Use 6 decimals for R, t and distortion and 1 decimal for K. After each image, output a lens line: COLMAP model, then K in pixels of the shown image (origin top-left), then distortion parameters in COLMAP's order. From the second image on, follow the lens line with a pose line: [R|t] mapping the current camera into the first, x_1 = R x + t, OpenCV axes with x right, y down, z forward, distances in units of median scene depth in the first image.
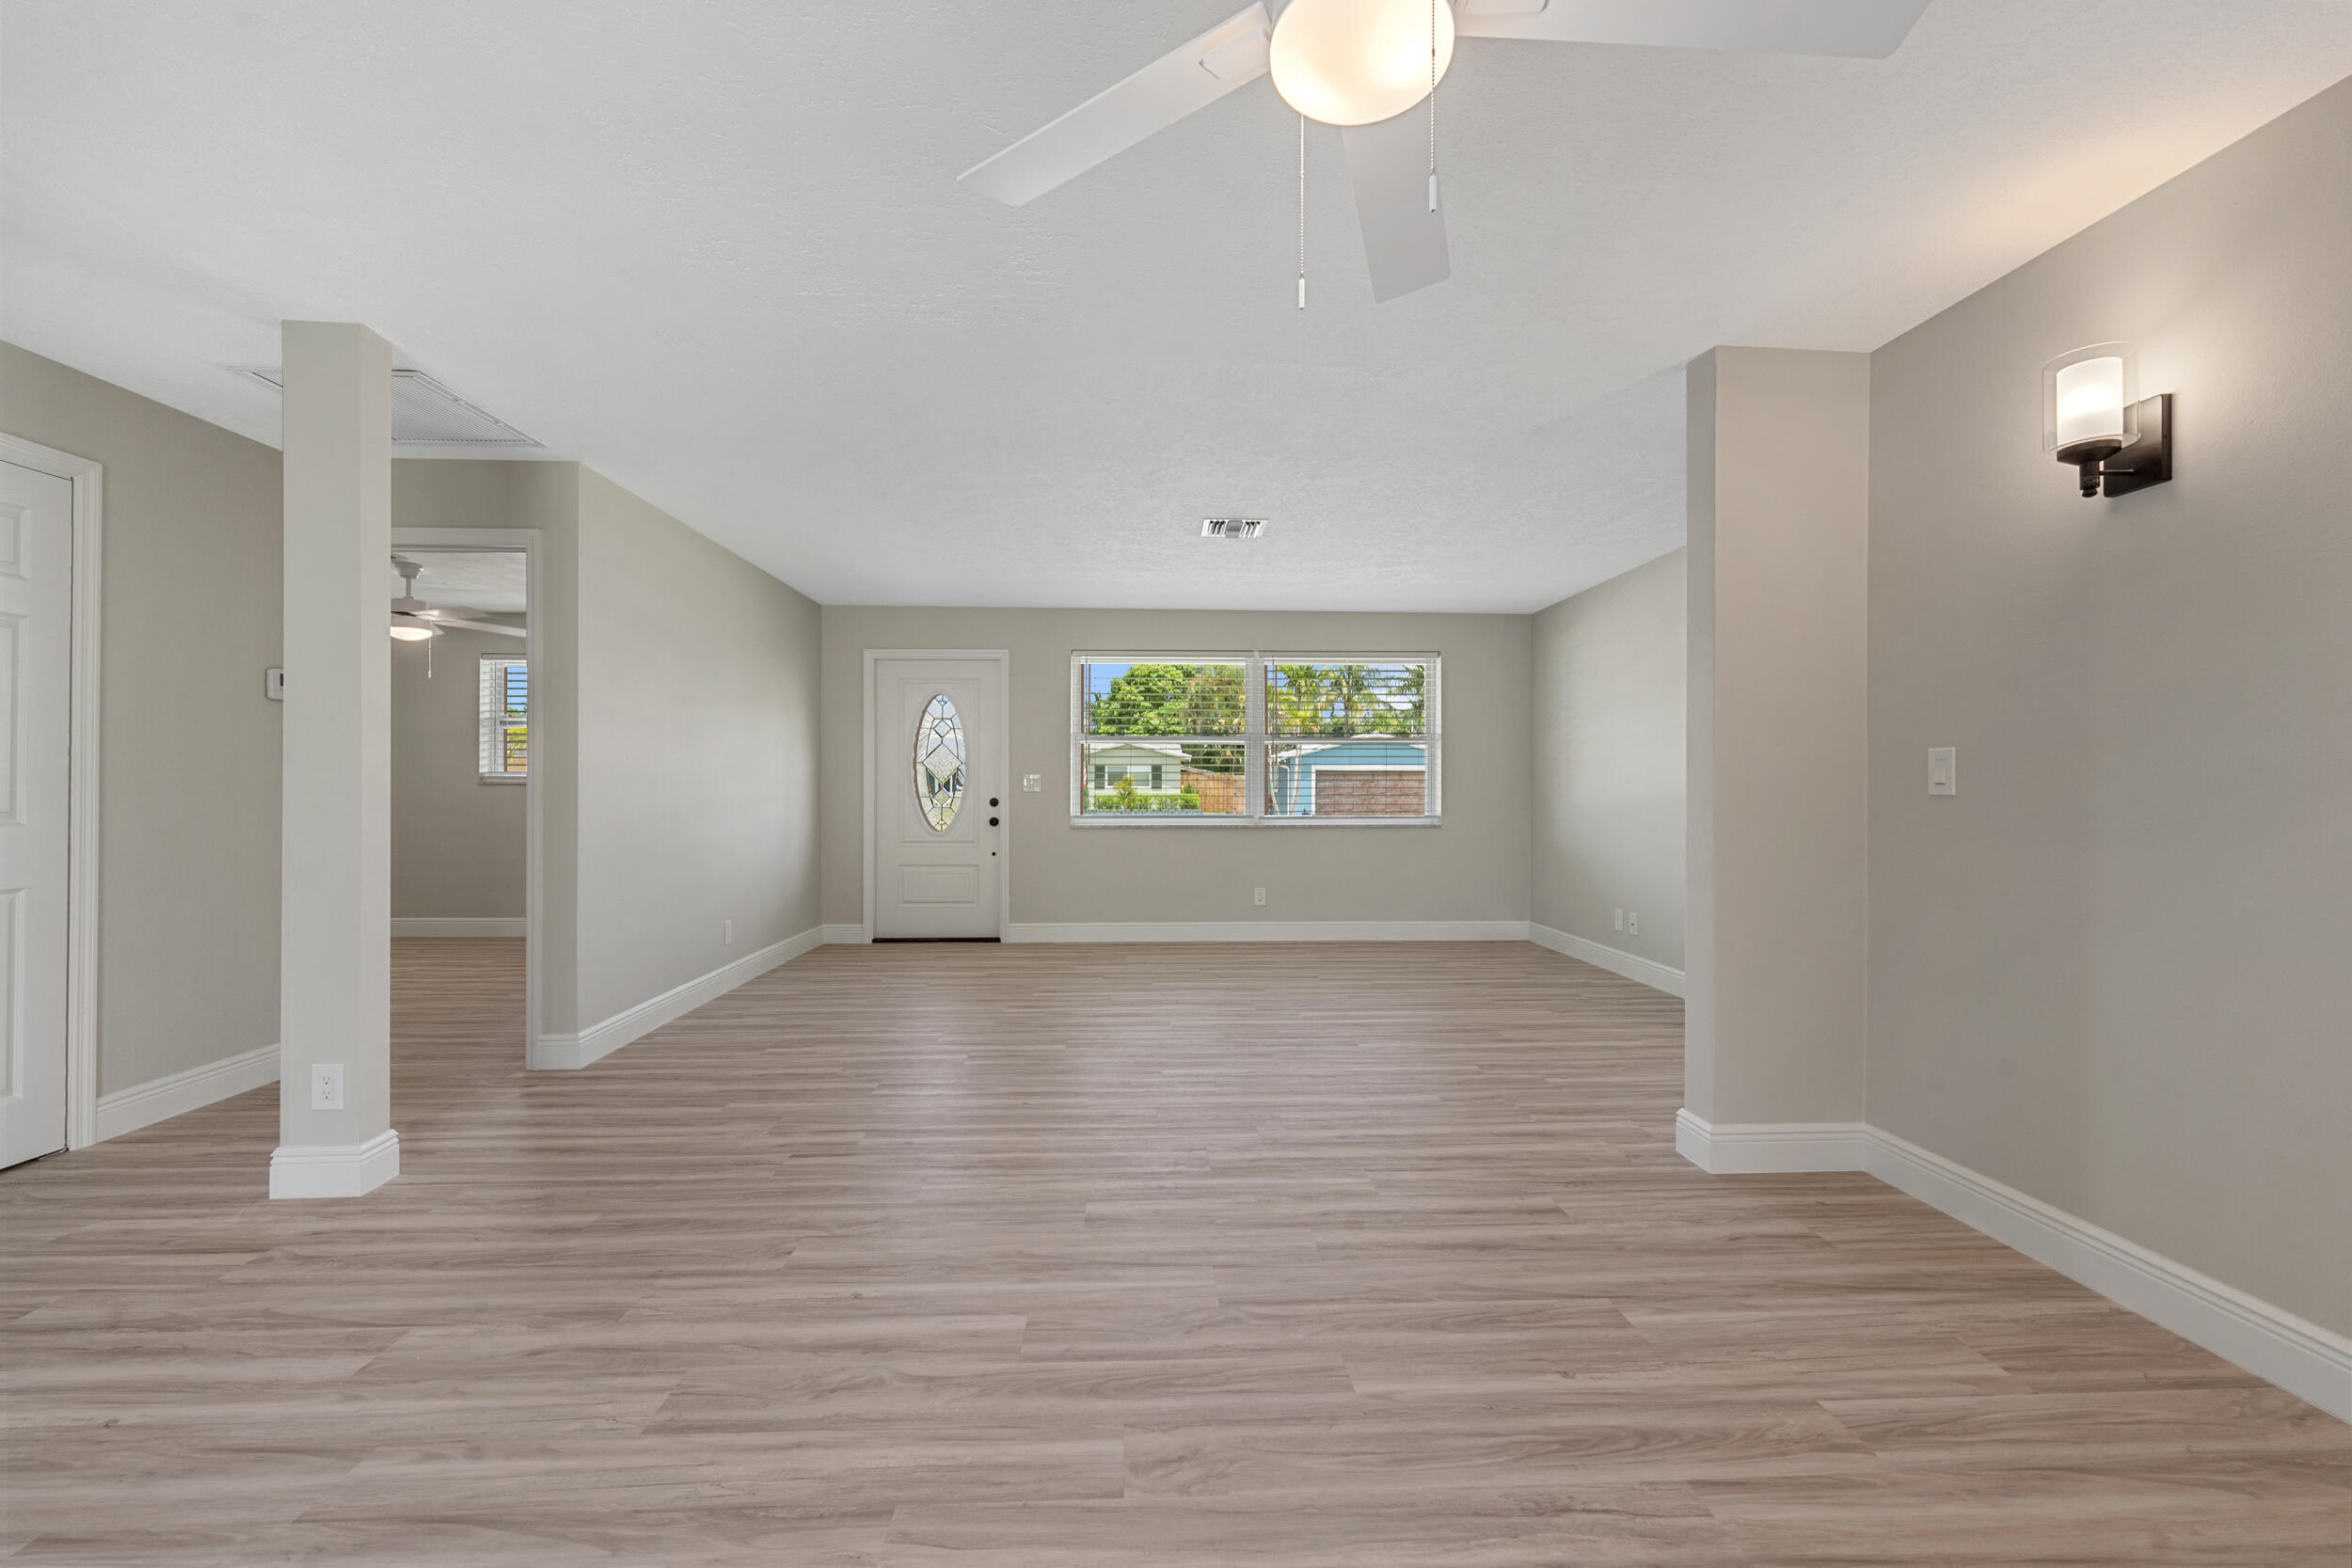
lens RADIAL K [[960.9, 0, 1180.2], [0, 960.9, 782.9], [0, 0, 1]] dist [0.000082, -0.000114]
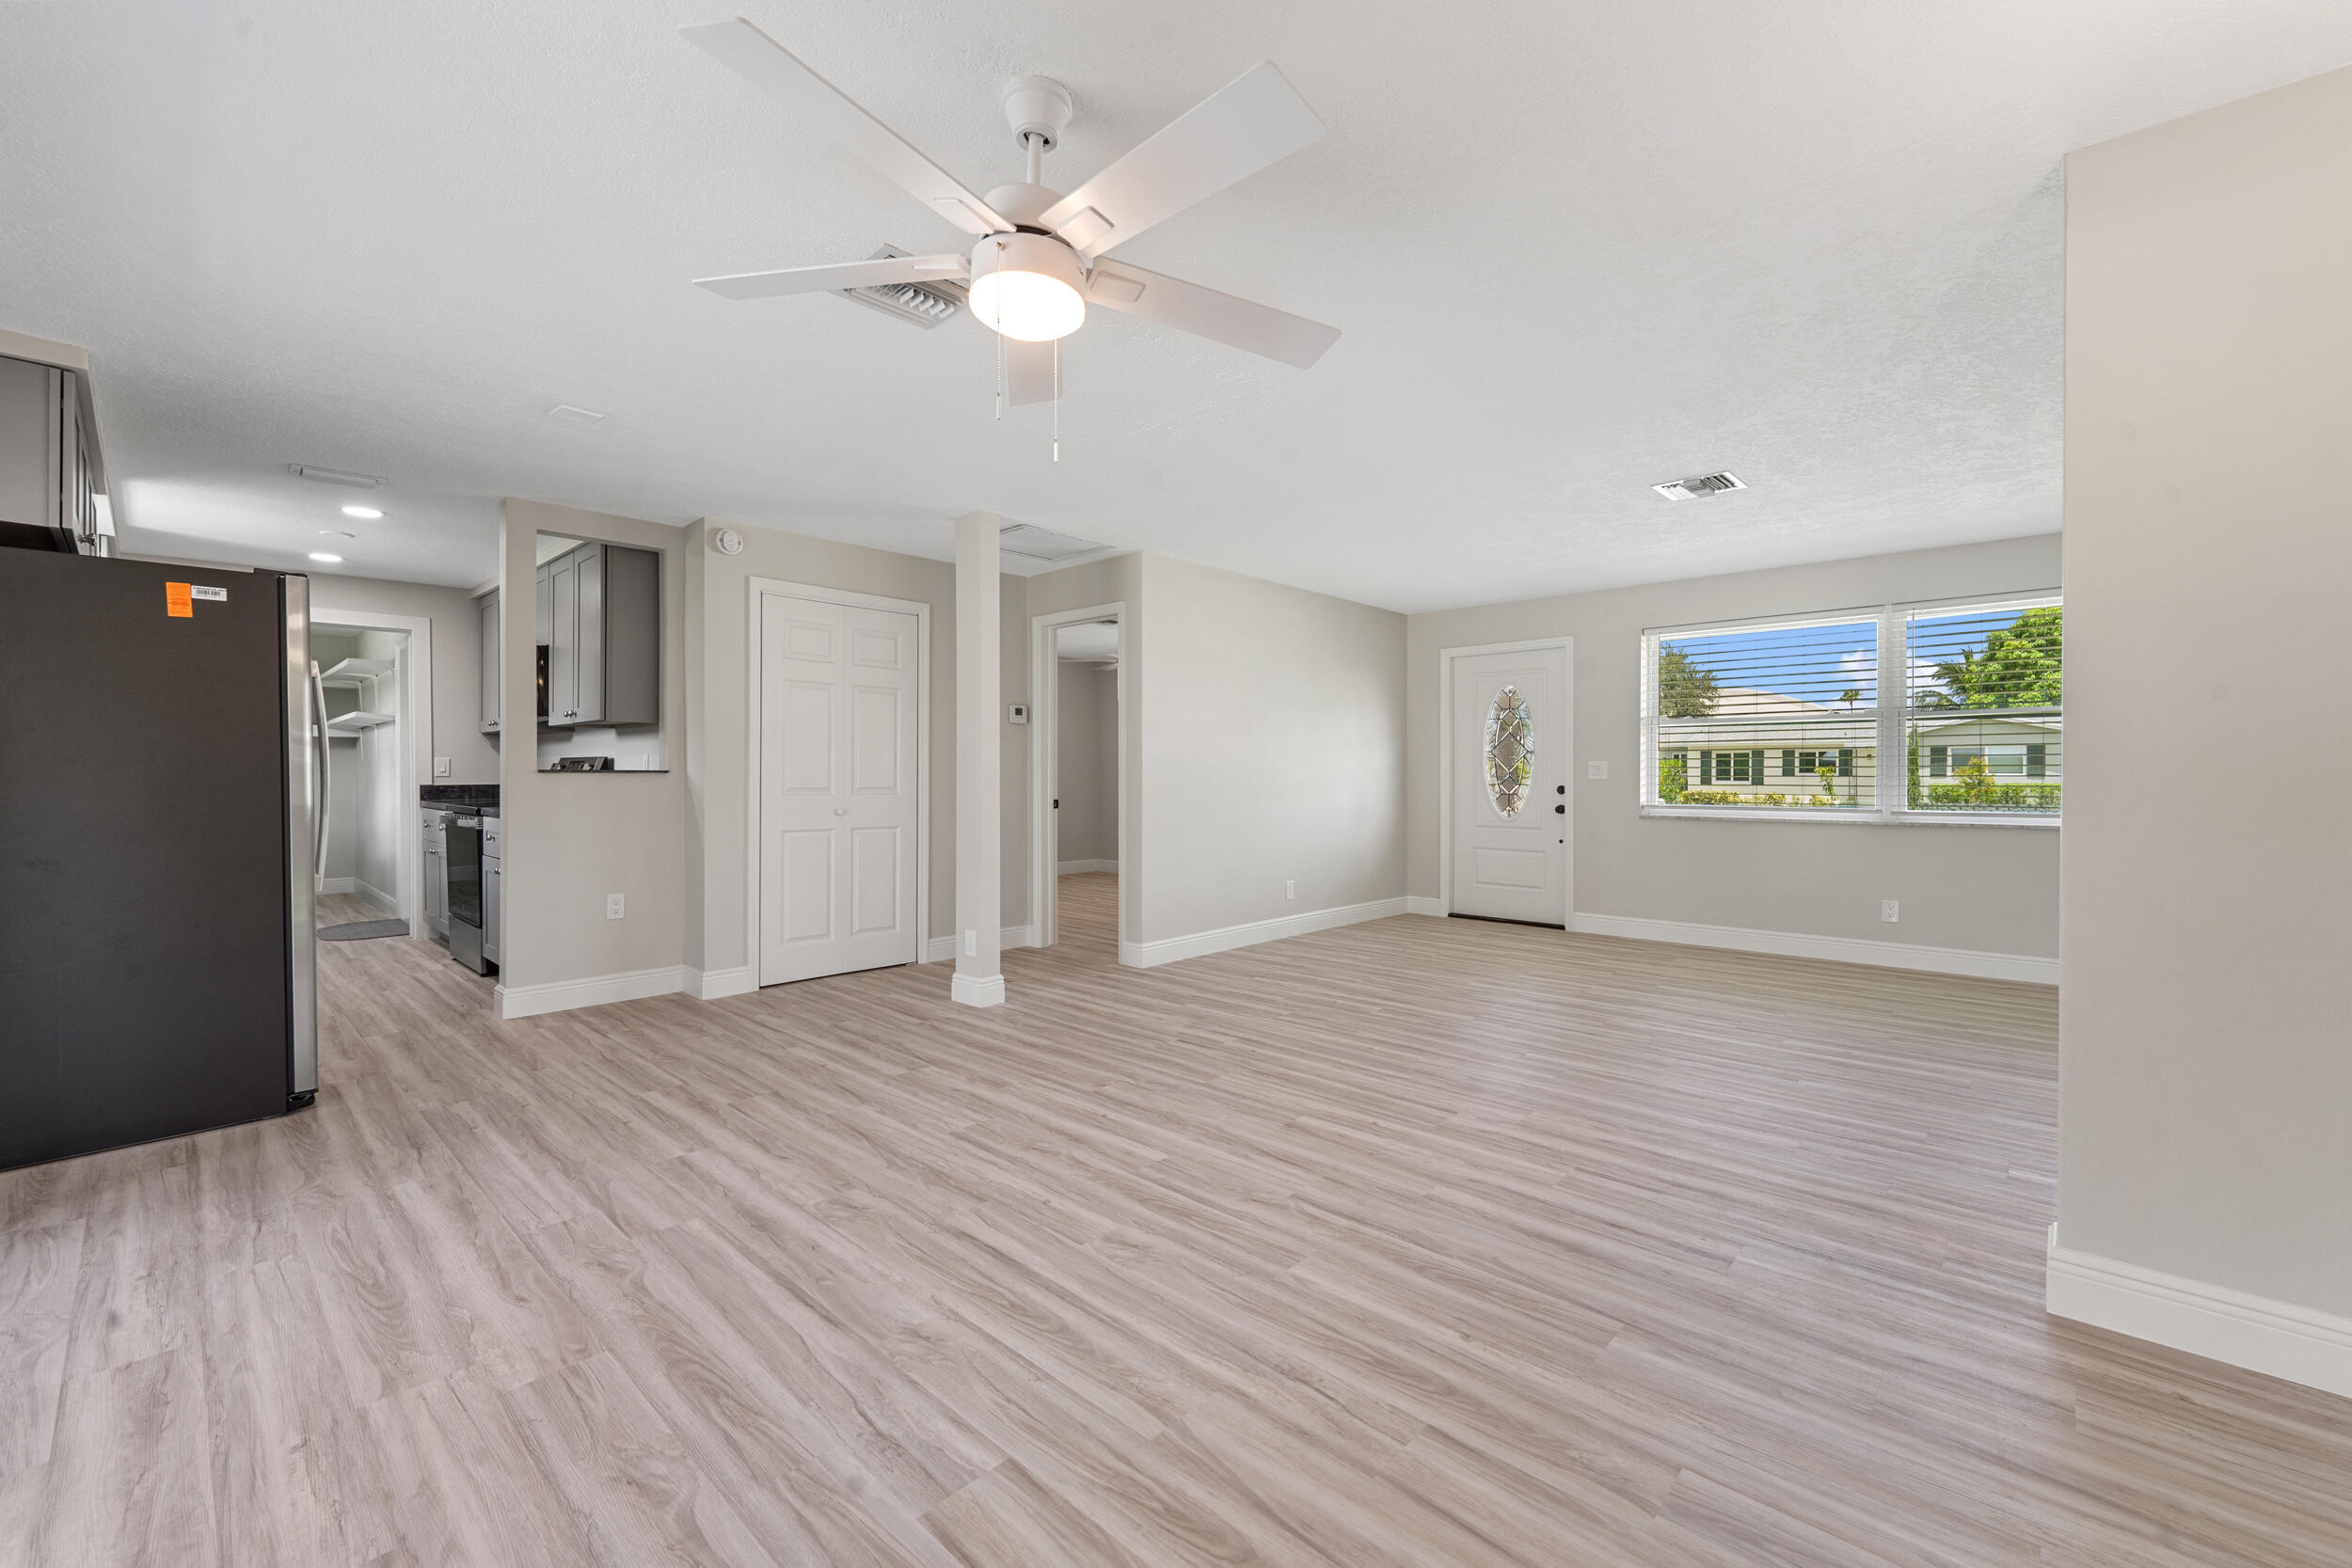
lens RADIAL K [[960.9, 0, 1171.7], [0, 960.9, 774.0], [0, 0, 1]] dist [0.000082, -0.000114]
pose [[0.694234, -0.001103, -0.719749, 0.620500], [0.003857, 0.999990, 0.002188, 0.000274], [0.719739, -0.004294, 0.694231, 0.031629]]
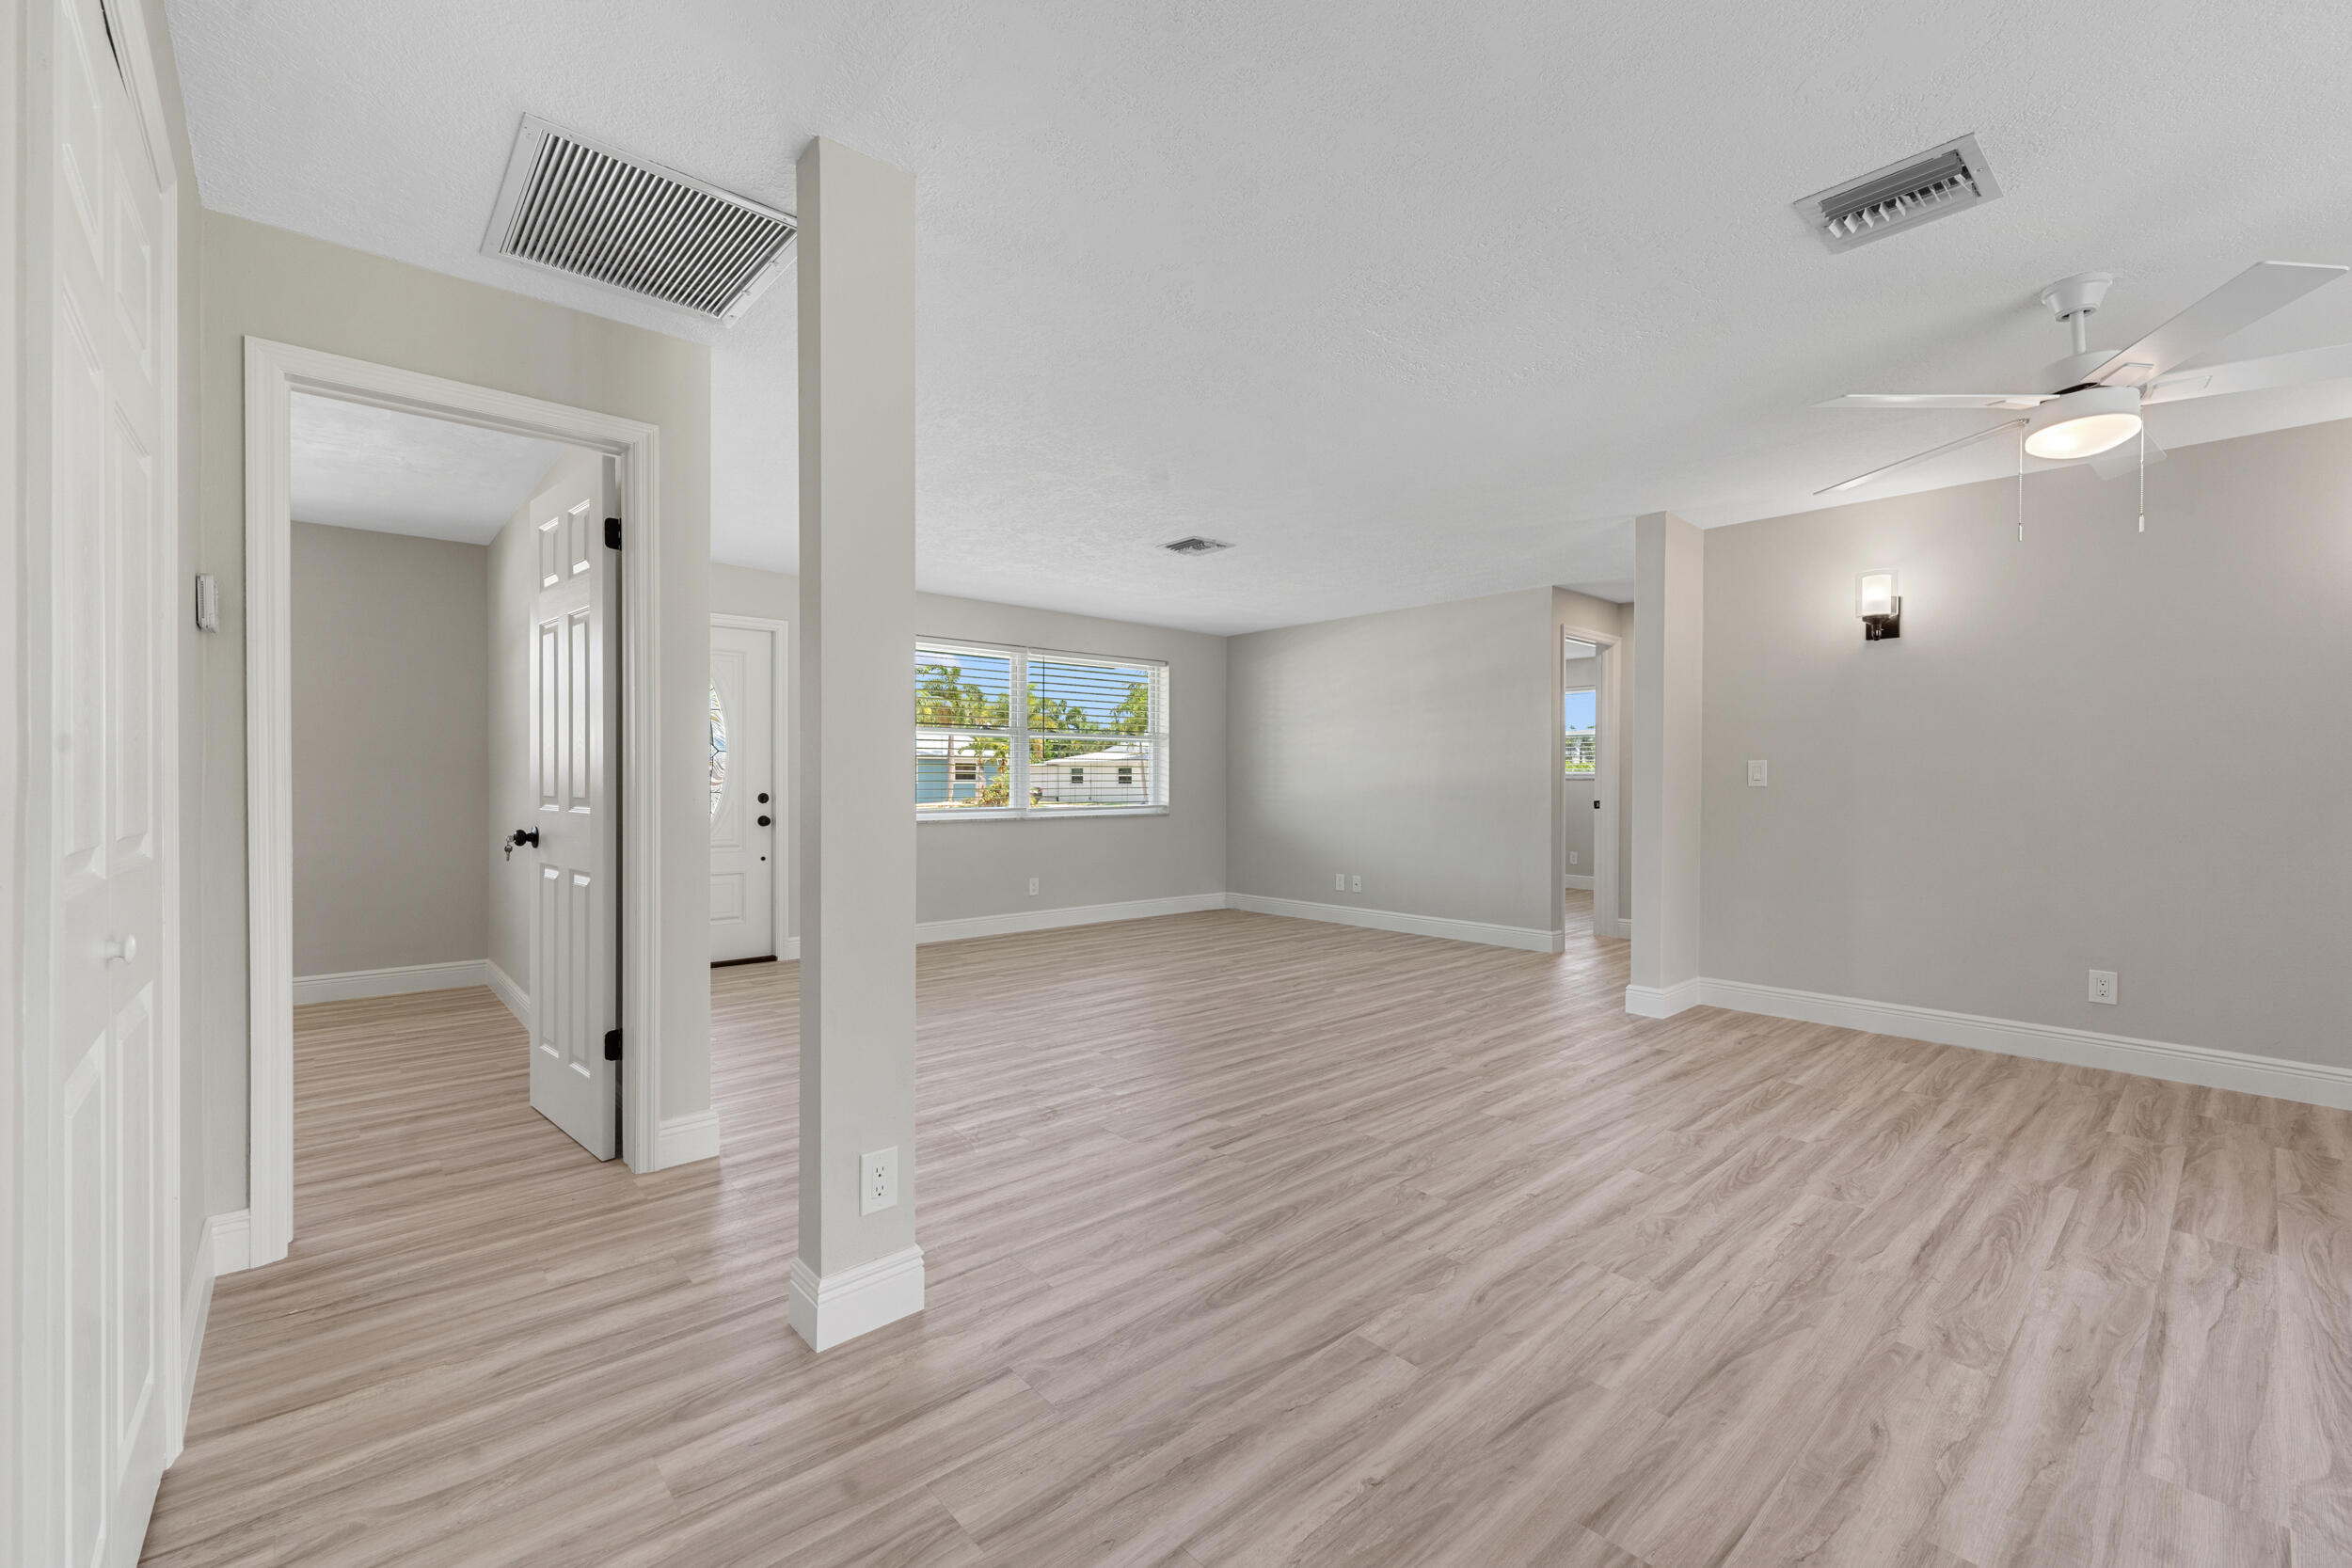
lens RADIAL K [[960.9, 0, 1187.0], [0, 960.9, 796.4], [0, 0, 1]] dist [0.000082, -0.000114]
pose [[0.775428, -0.010385, 0.631351, -1.115249], [-0.004545, 0.999747, 0.022027, -0.003947], [-0.631420, -0.019950, 0.775185, 0.253740]]
